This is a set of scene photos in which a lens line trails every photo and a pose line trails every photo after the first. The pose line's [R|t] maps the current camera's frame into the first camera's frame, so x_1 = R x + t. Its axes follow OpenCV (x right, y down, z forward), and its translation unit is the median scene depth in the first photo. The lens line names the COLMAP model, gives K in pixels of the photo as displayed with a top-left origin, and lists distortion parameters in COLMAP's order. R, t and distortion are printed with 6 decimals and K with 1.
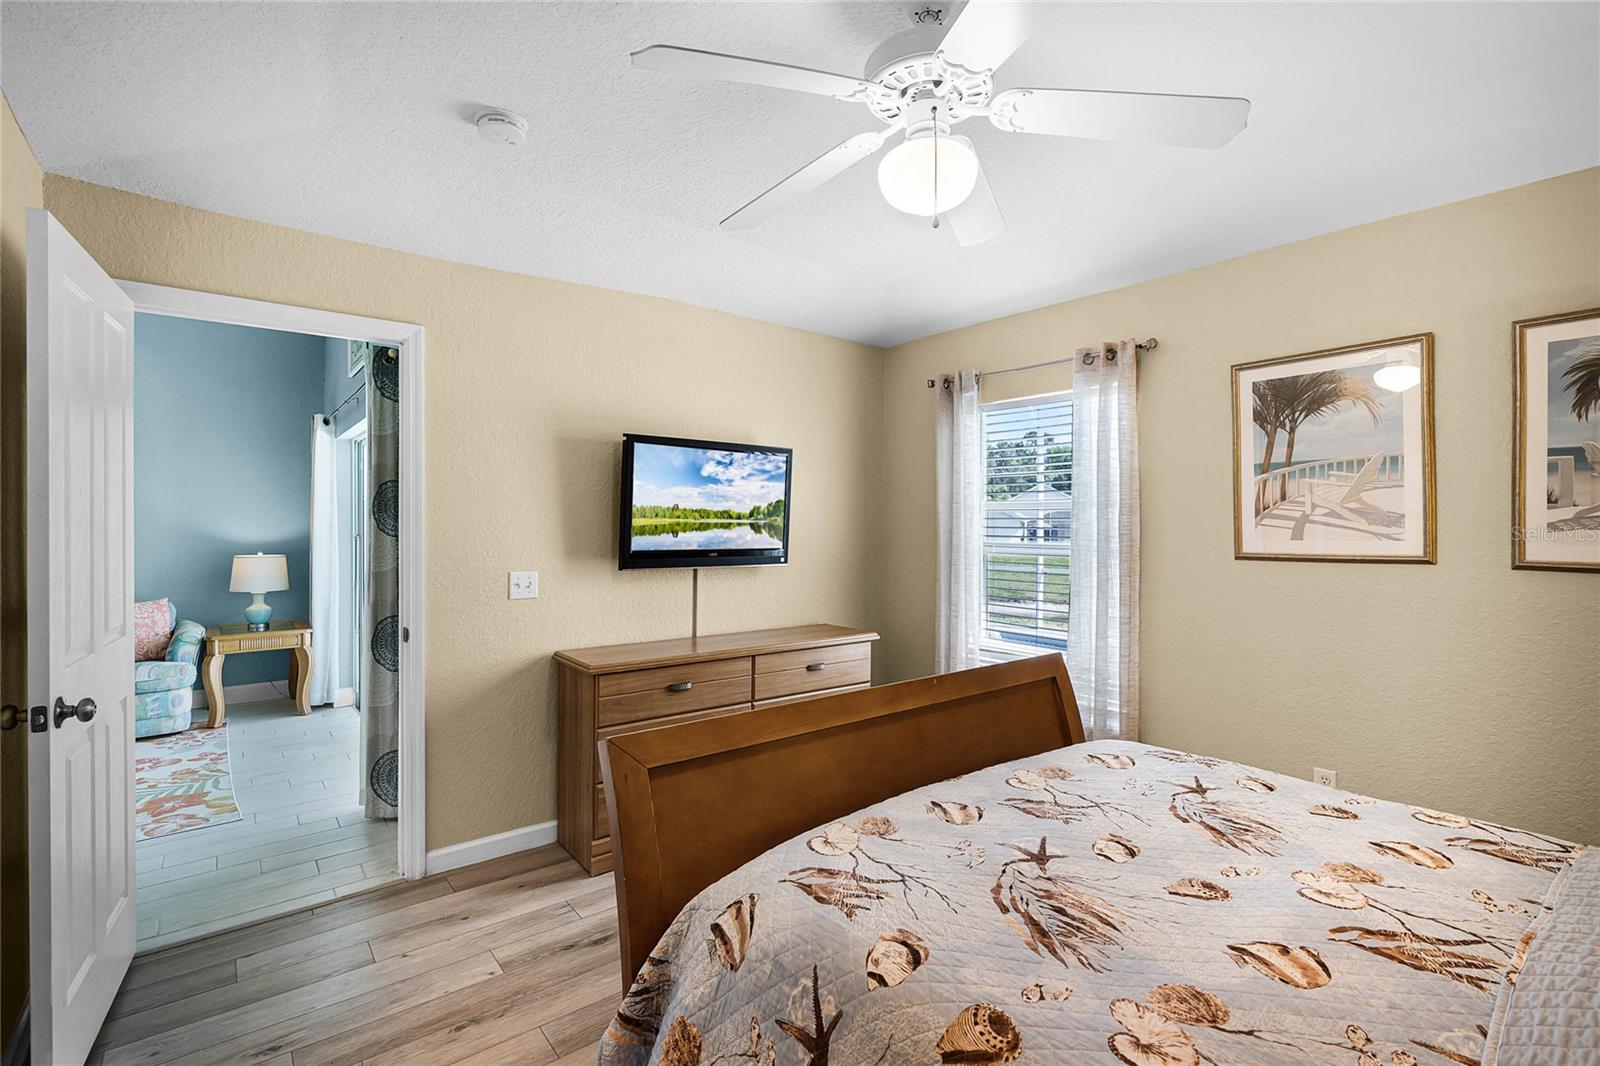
lens RADIAL K [[730.8, 0, 785.3], [0, 730.8, 516.0], [0, 0, 1]] dist [-0.005059, 0.001541]
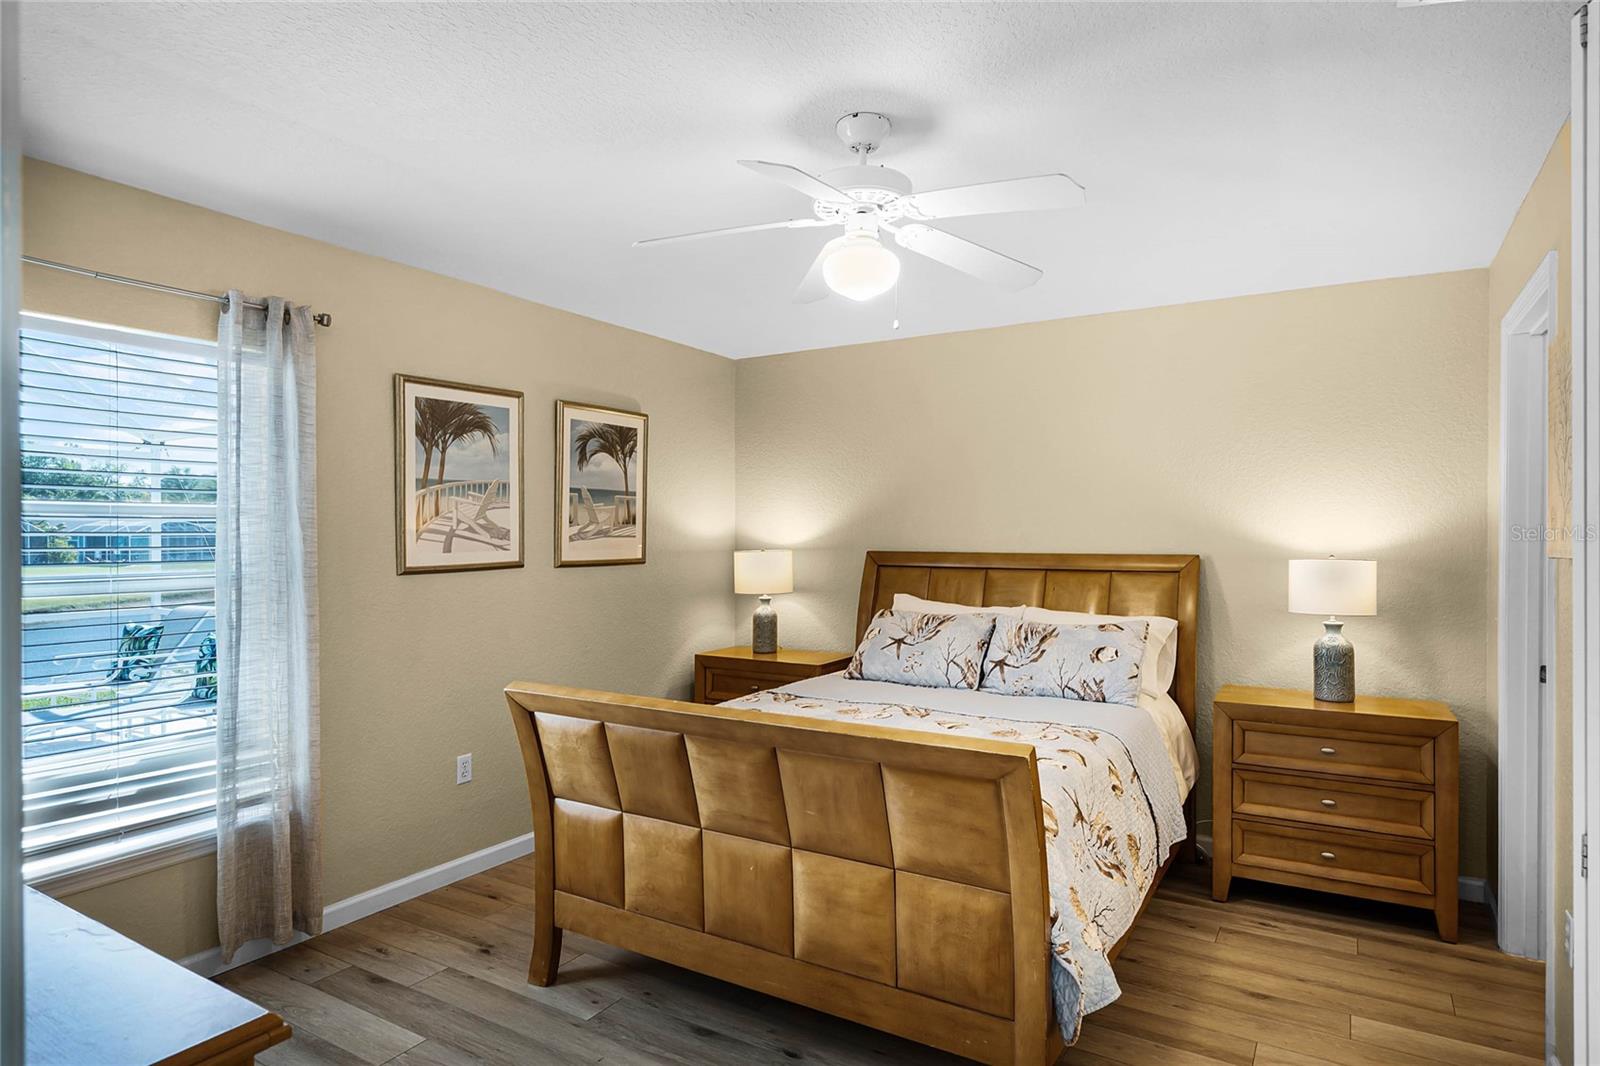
lens RADIAL K [[914.9, 0, 788.5], [0, 914.9, 542.3], [0, 0, 1]] dist [0.000246, 0.001056]
pose [[-0.344031, -0.016187, 0.938819, -0.753308], [-0.007234, 0.999867, 0.014589, -0.006458], [-0.938931, -0.001772, -0.344102, 1.004722]]
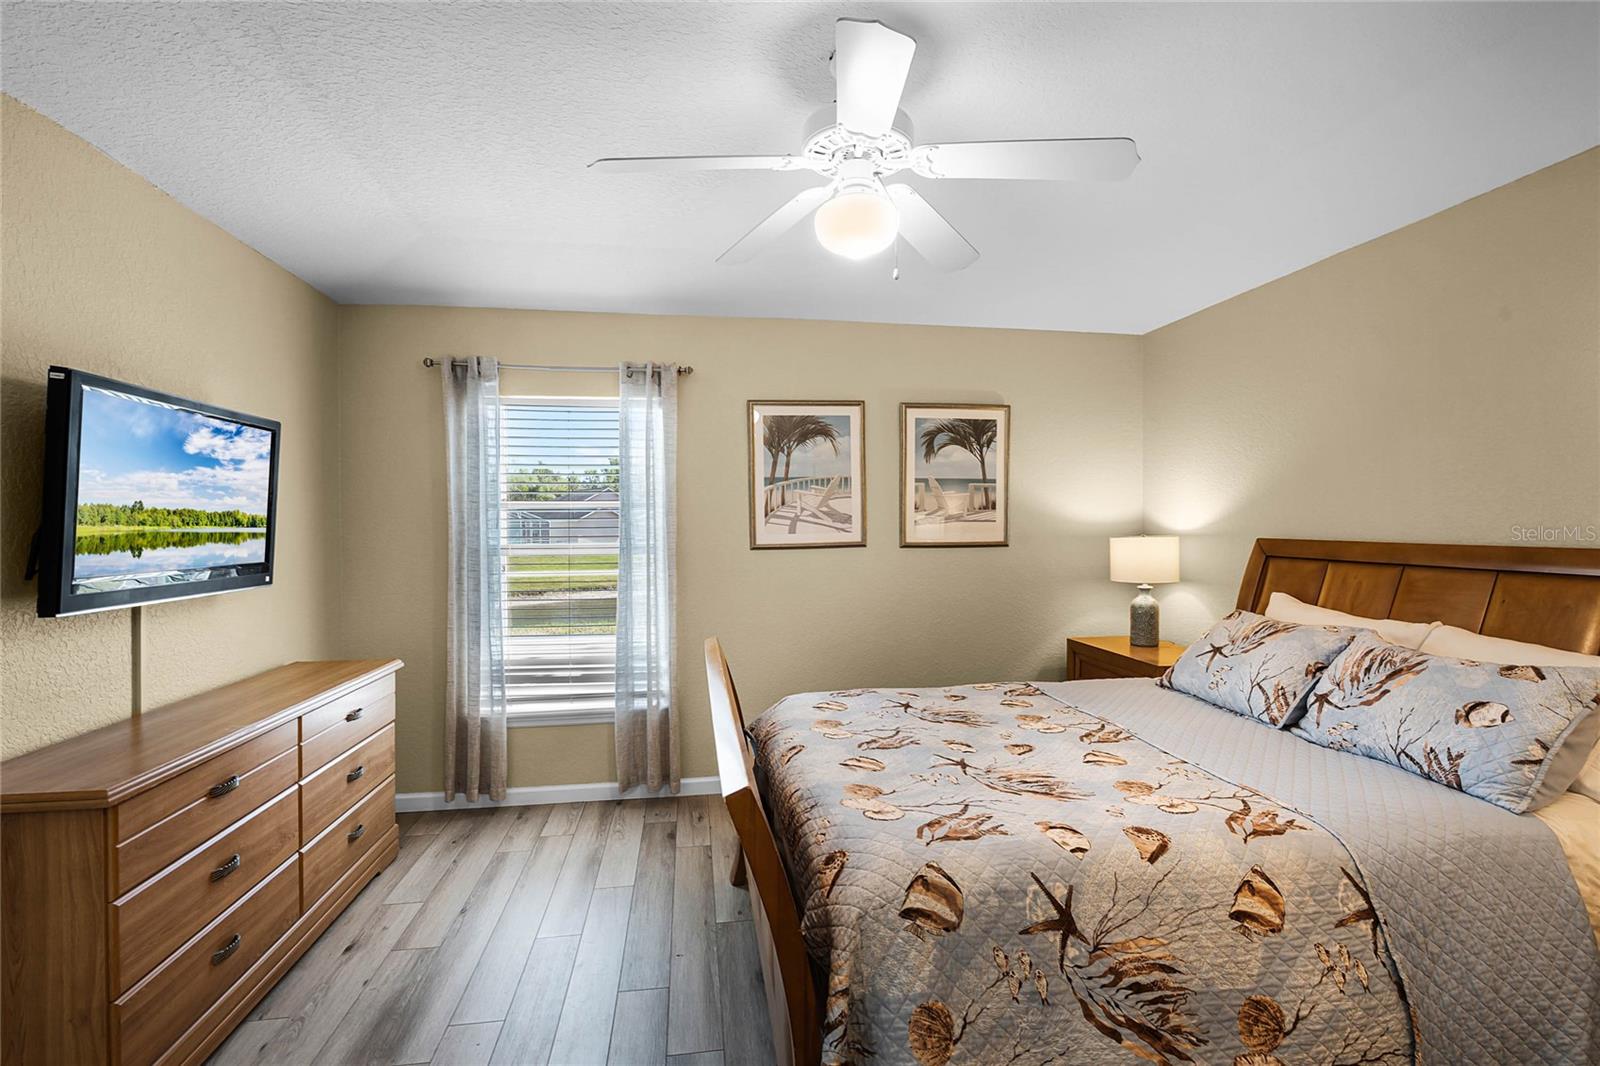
lens RADIAL K [[730.8, 0, 803.0], [0, 730.8, 533.2], [0, 0, 1]] dist [-0.005059, 0.001541]
pose [[0.498601, -0.023840, 0.866503, -0.504035], [0.003517, 0.999669, 0.025480, -0.004125], [-0.866824, -0.009657, 0.498520, 0.289681]]
